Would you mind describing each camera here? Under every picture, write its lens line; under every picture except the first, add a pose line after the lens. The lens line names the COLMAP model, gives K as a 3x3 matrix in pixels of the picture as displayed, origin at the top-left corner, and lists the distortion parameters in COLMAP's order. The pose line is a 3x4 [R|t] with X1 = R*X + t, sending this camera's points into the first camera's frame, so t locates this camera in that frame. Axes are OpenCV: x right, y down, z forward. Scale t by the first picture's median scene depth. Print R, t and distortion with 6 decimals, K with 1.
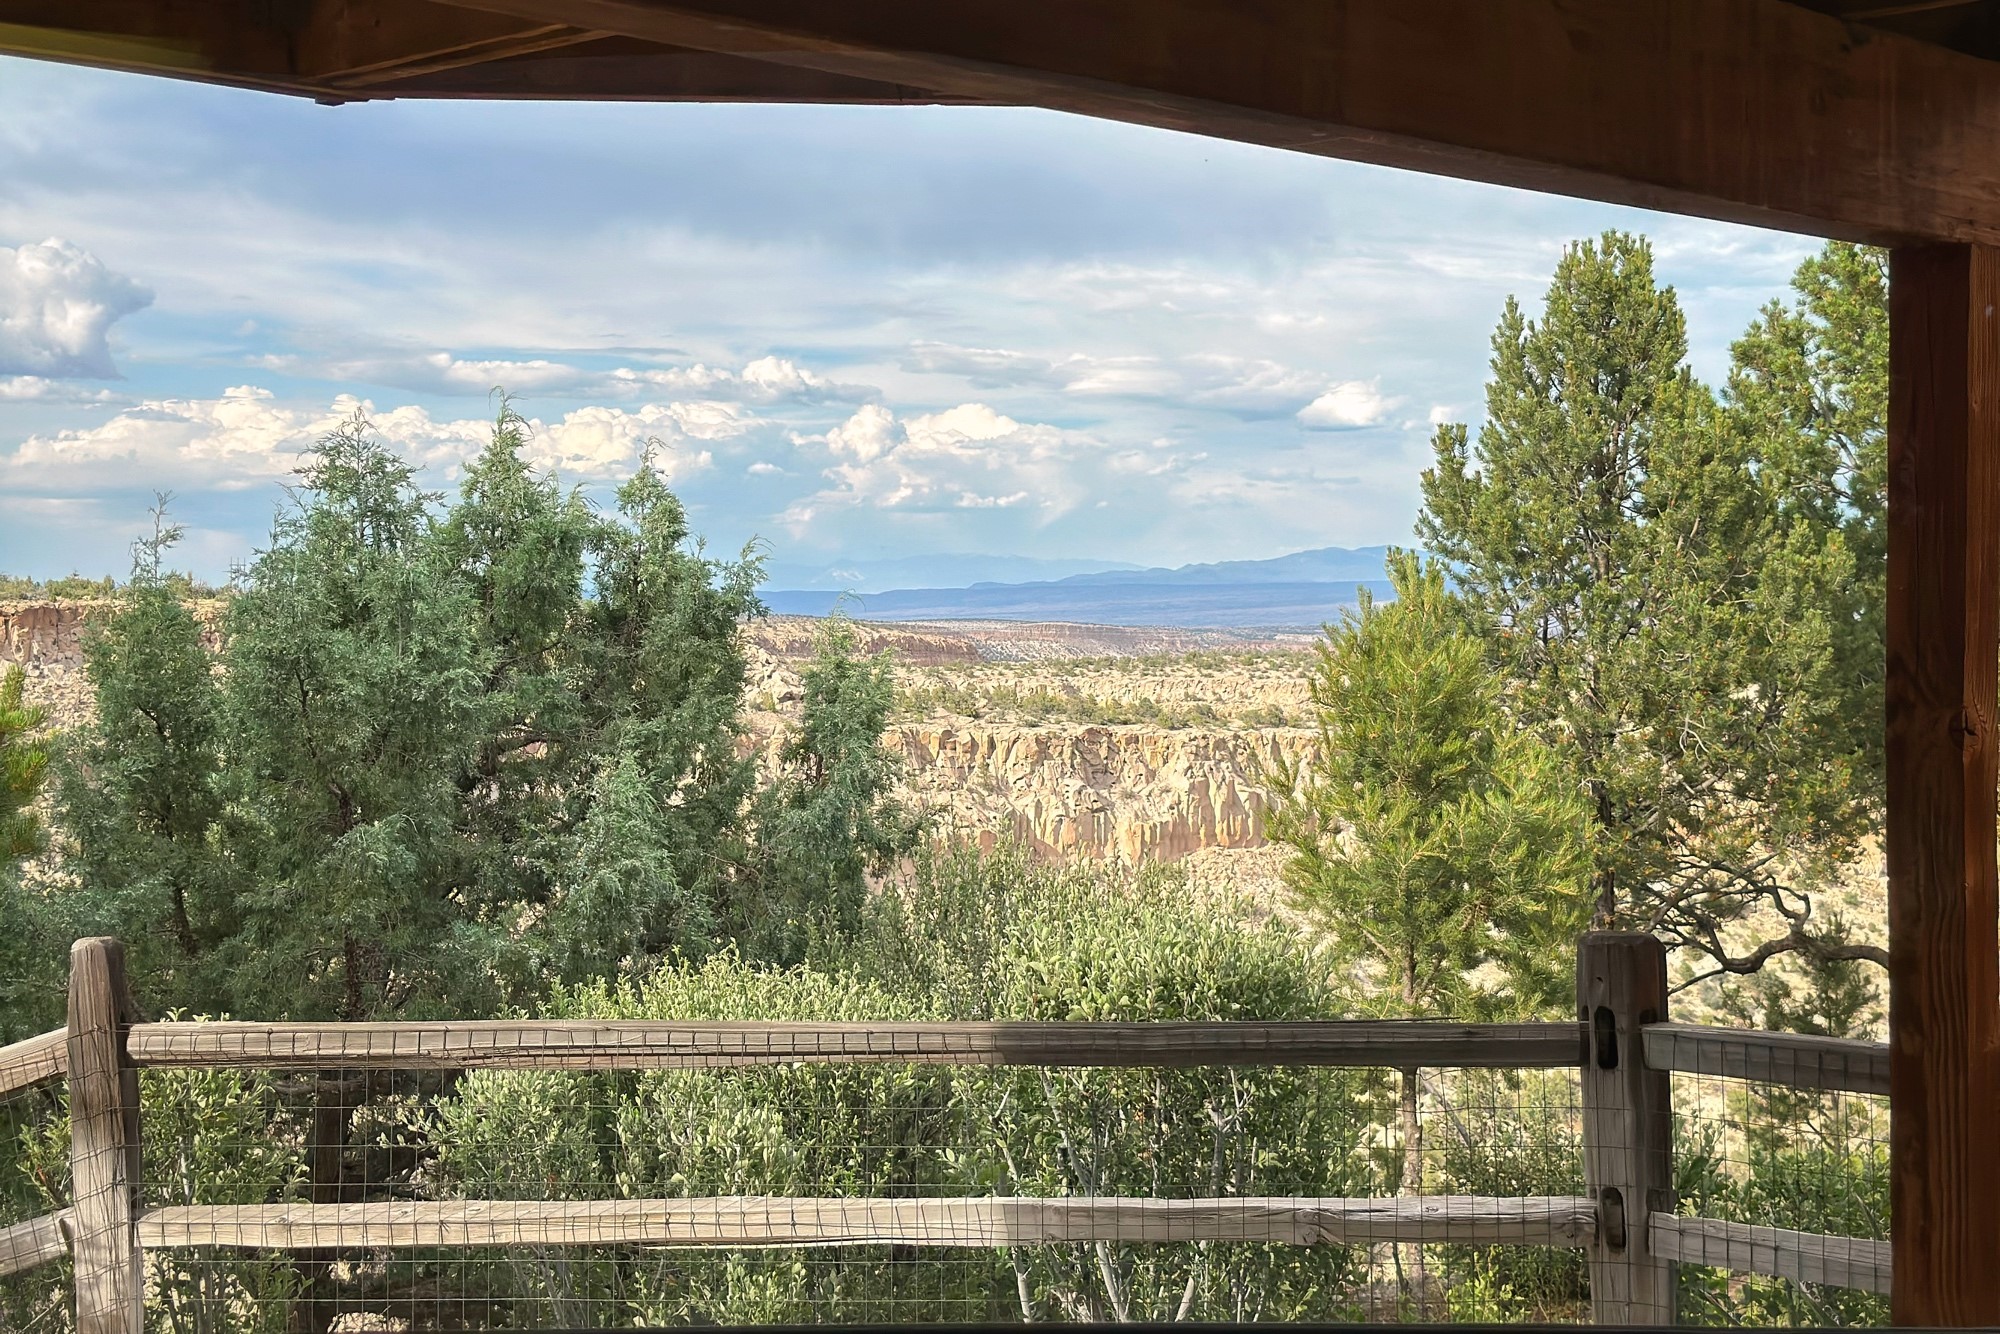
lens RADIAL K [[2792.6, 0, 996.5], [0, 2792.6, 617.4], [0, 0, 1]] dist [0.119669, 0.003293]
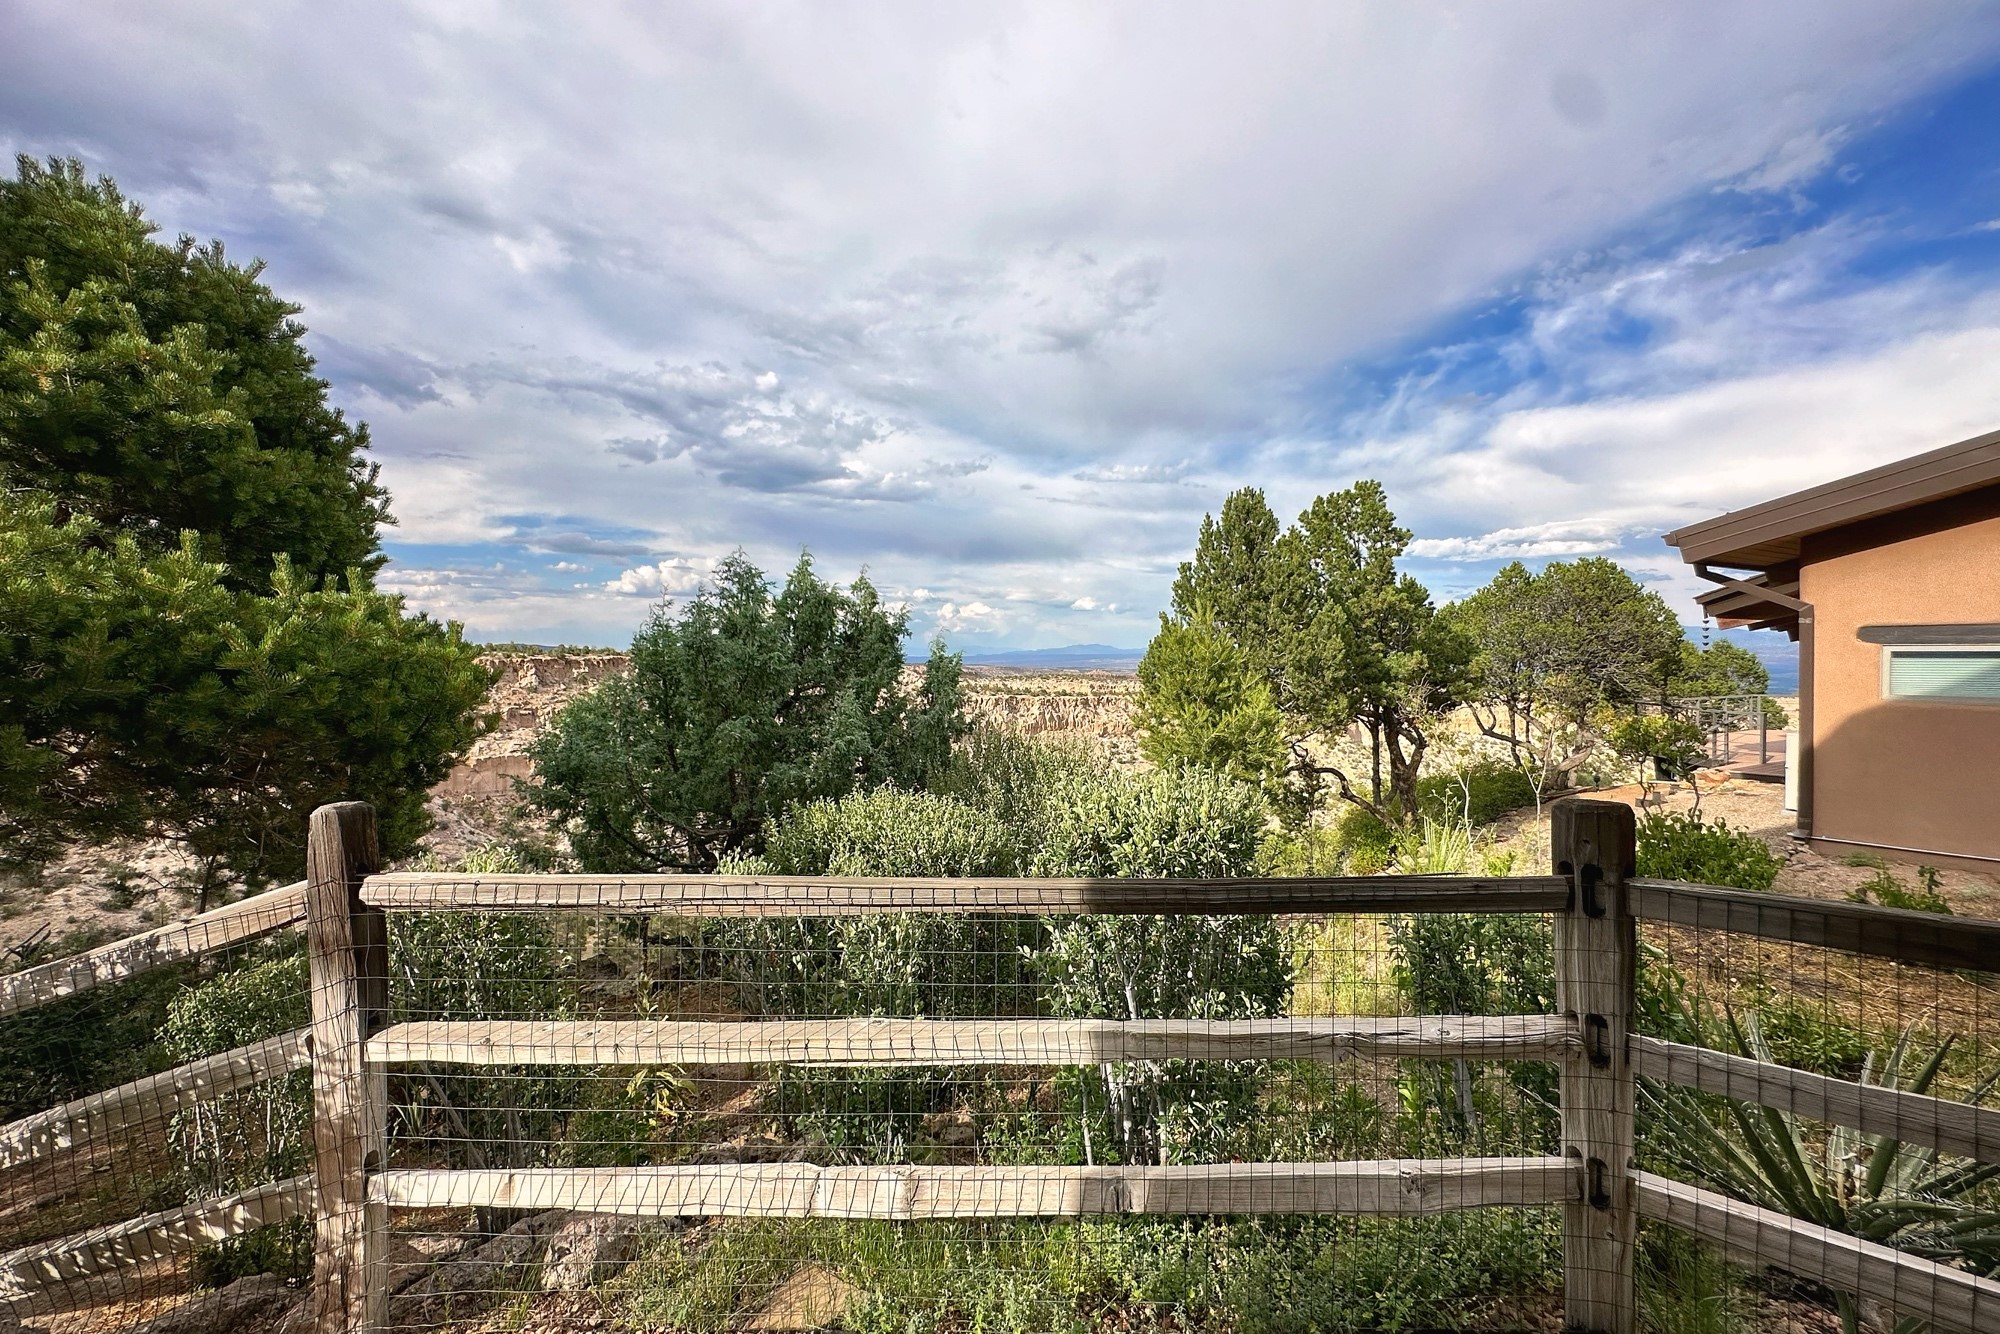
lens RADIAL K [[803.1, 0, 1000.0], [0, 803.1, 667.0], [0, 0, 1]] dist [-0.001204, -0.000116]
pose [[0.999776, 0.002967, 0.020974, -0.024516], [-0.003030, 0.999991, 0.003011, 0.030556], [-0.020965, -0.003074, 0.999775, 0.377301]]
